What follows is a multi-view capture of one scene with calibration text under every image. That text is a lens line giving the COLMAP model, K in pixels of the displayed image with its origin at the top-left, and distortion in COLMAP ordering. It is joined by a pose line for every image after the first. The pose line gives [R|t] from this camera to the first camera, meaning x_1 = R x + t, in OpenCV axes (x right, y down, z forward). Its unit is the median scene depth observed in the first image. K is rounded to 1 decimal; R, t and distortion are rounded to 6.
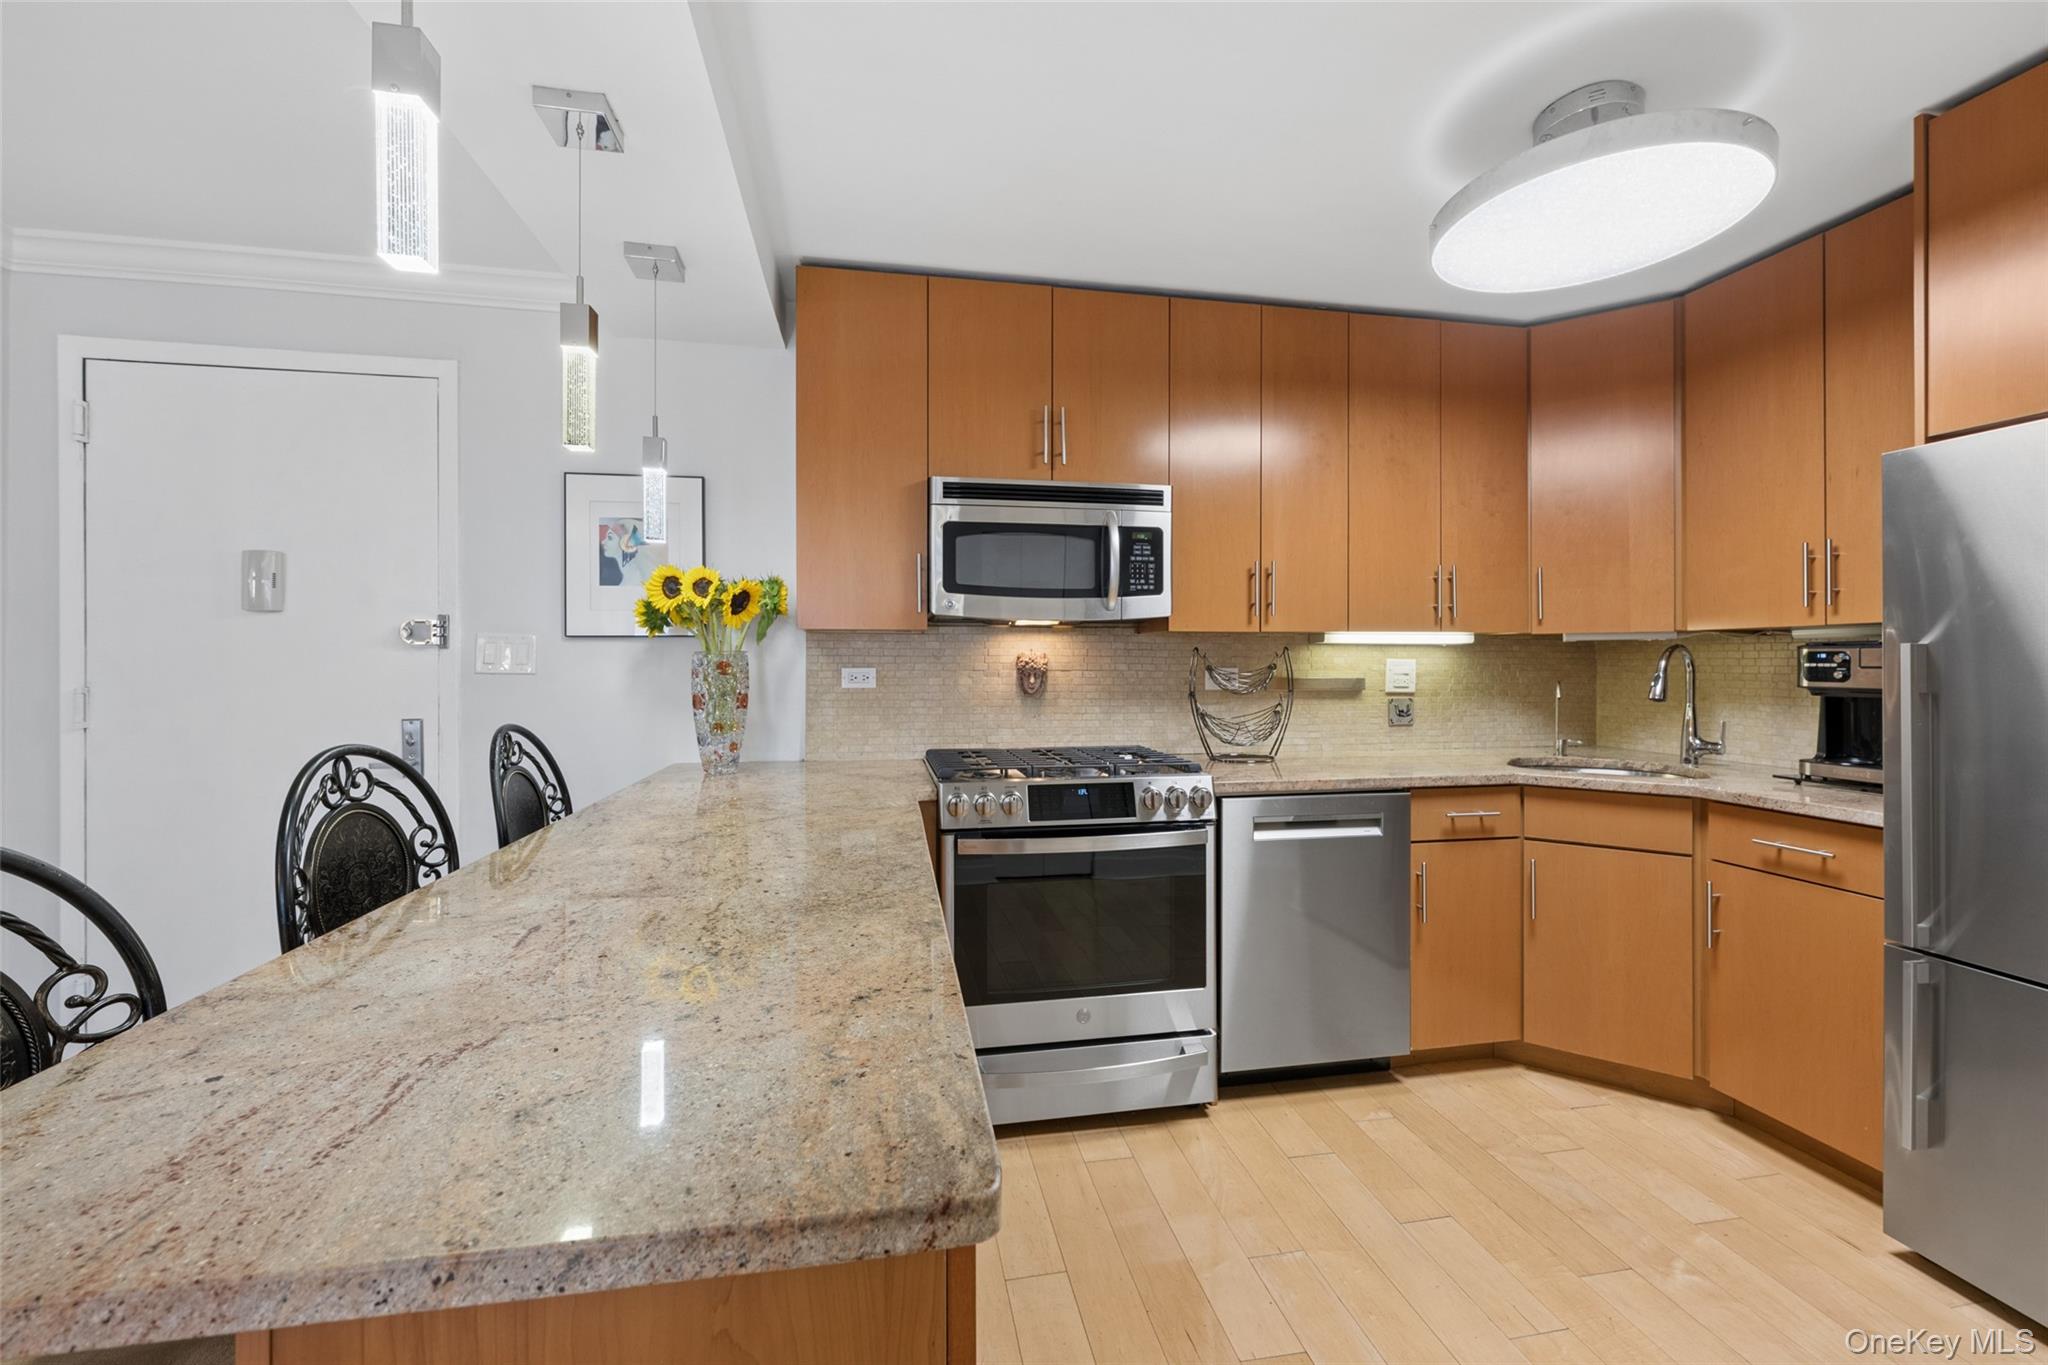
lens RADIAL K [[819.4, 0, 1026.6], [0, 819.4, 656.3], [0, 0, 1]] dist [0.000124, 0.000063]
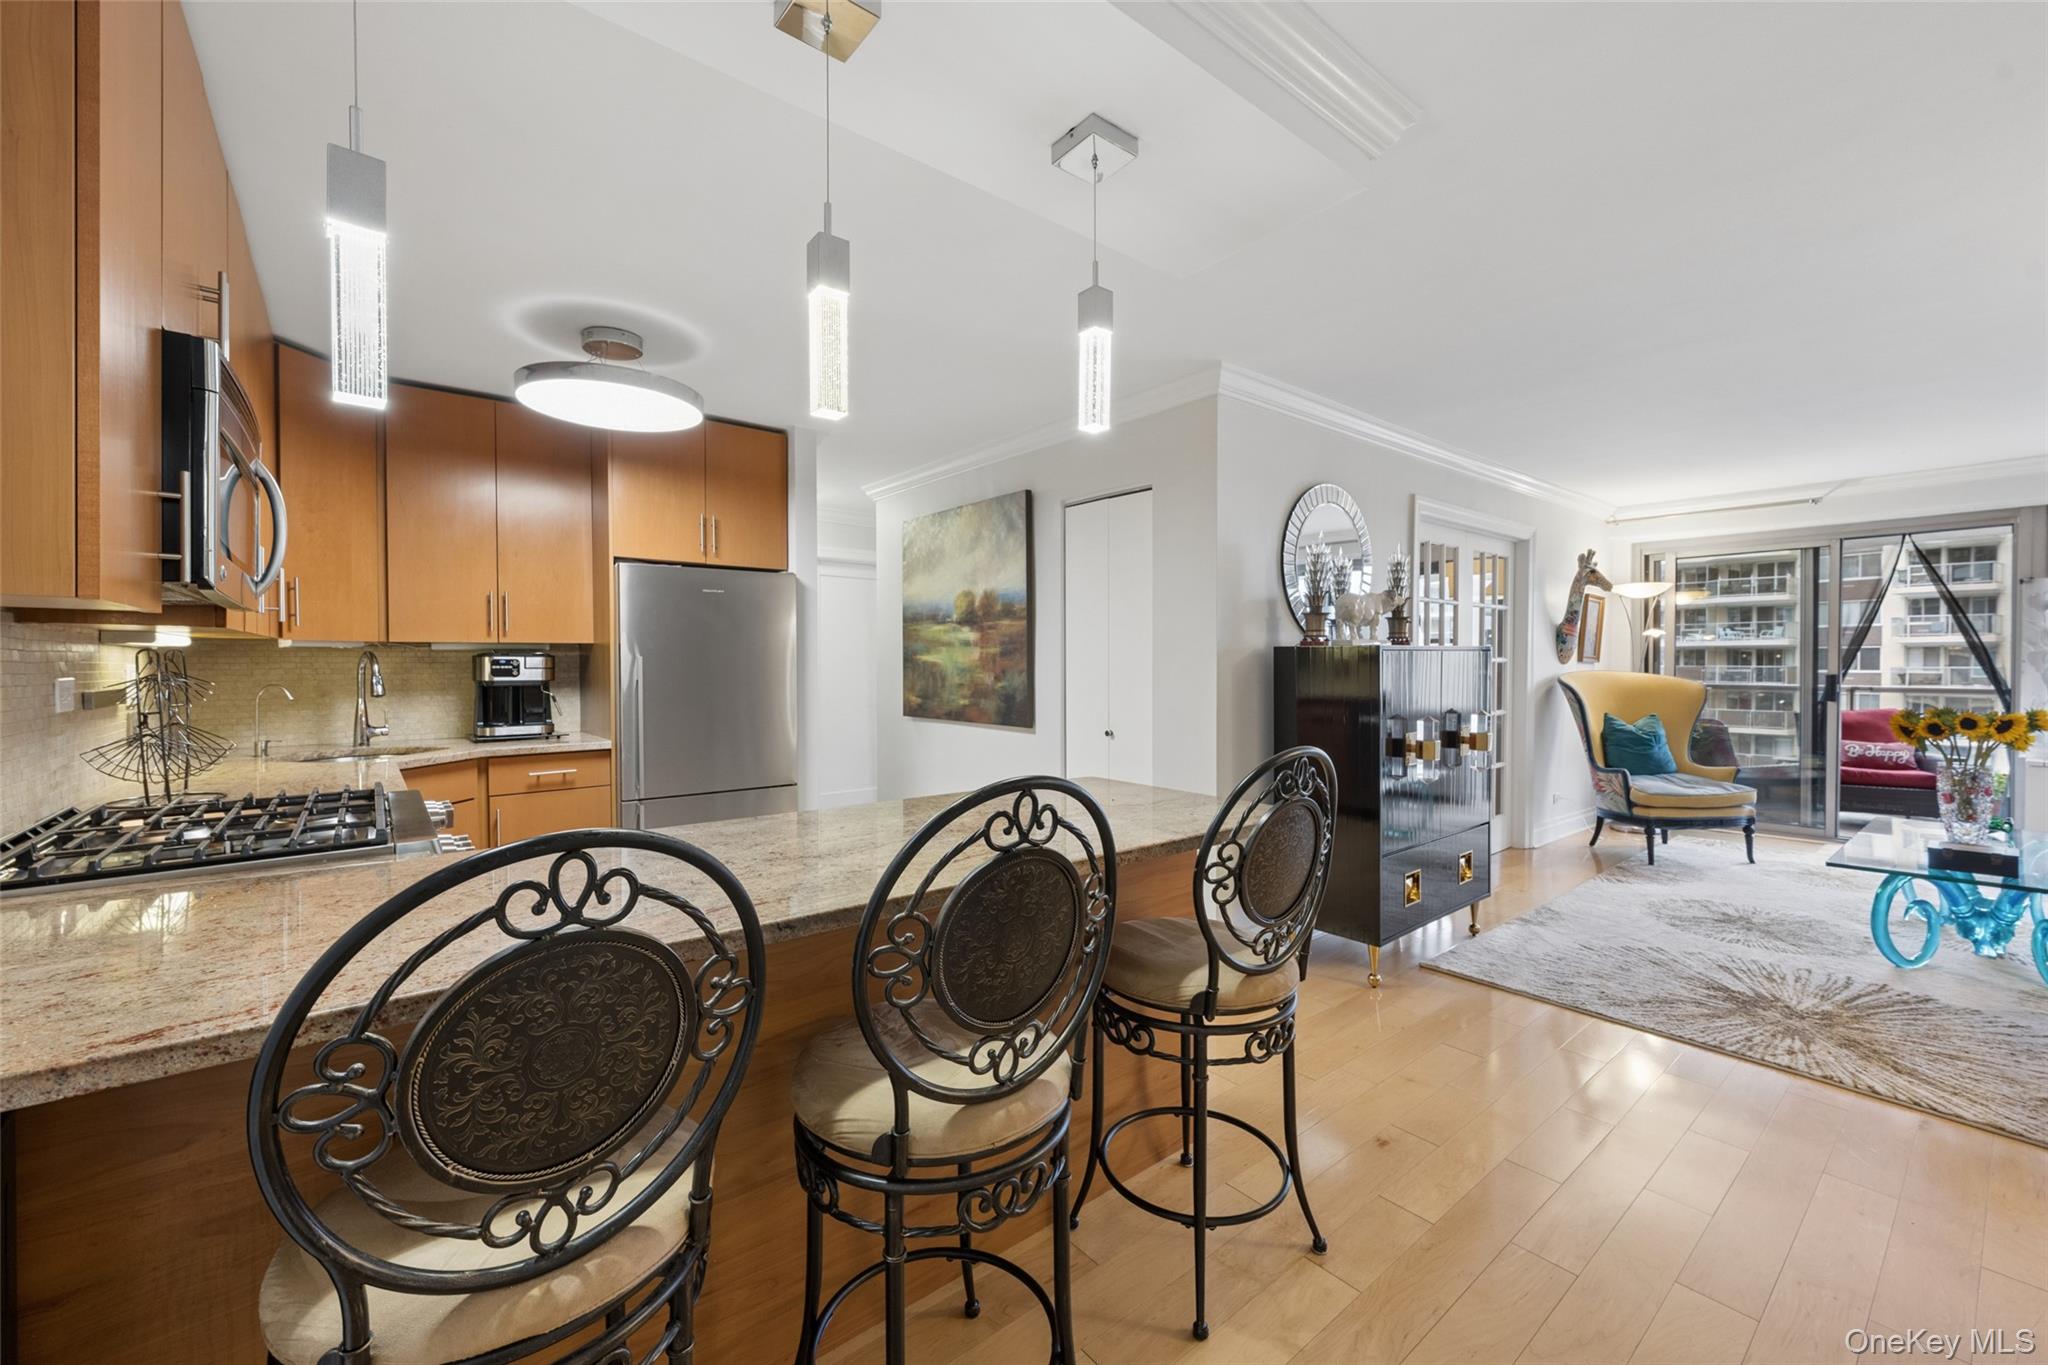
lens RADIAL K [[819.4, 0, 1008.8], [0, 819.4, 672.3], [0, 0, 1]] dist [0.000124, 0.000063]
pose [[-0.461637, -0.012517, 0.886981, -0.889118], [-0.006492, 0.999921, 0.010732, -0.002312], [-0.887045, -0.000804, -0.461682, 0.806634]]
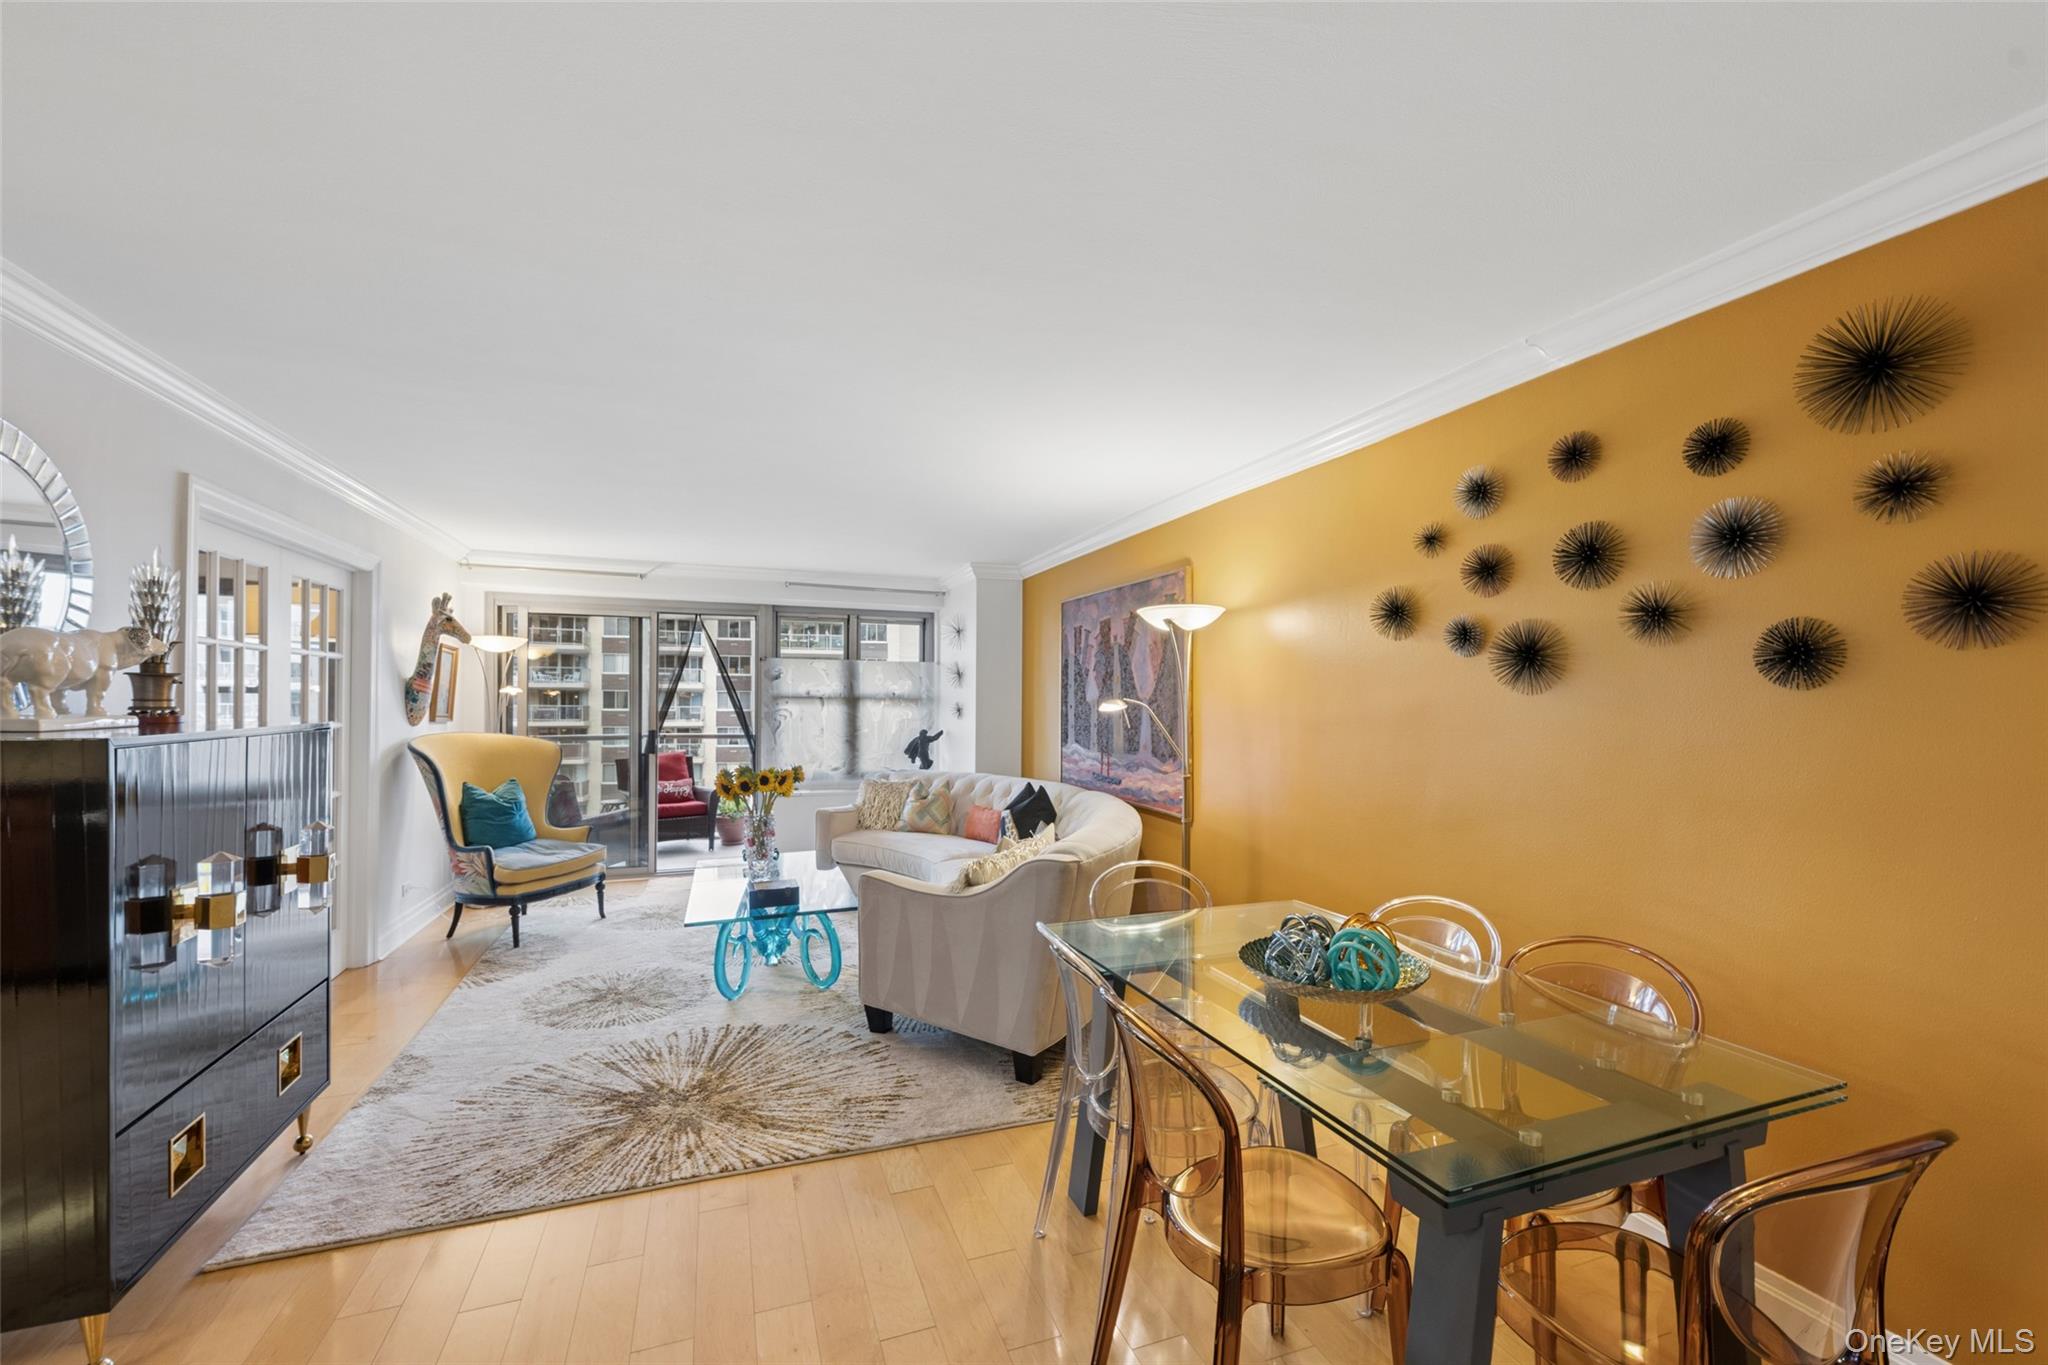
lens RADIAL K [[819.4, 0, 1017.4], [0, 819.4, 702.9], [0, 0, 1]] dist [0.000124, 0.000063]
pose [[-0.986446, -0.009222, -0.163825, -0.647395], [-0.008466, 0.999950, -0.005316, -0.066769], [0.163866, -0.003857, -0.986475, 0.489099]]
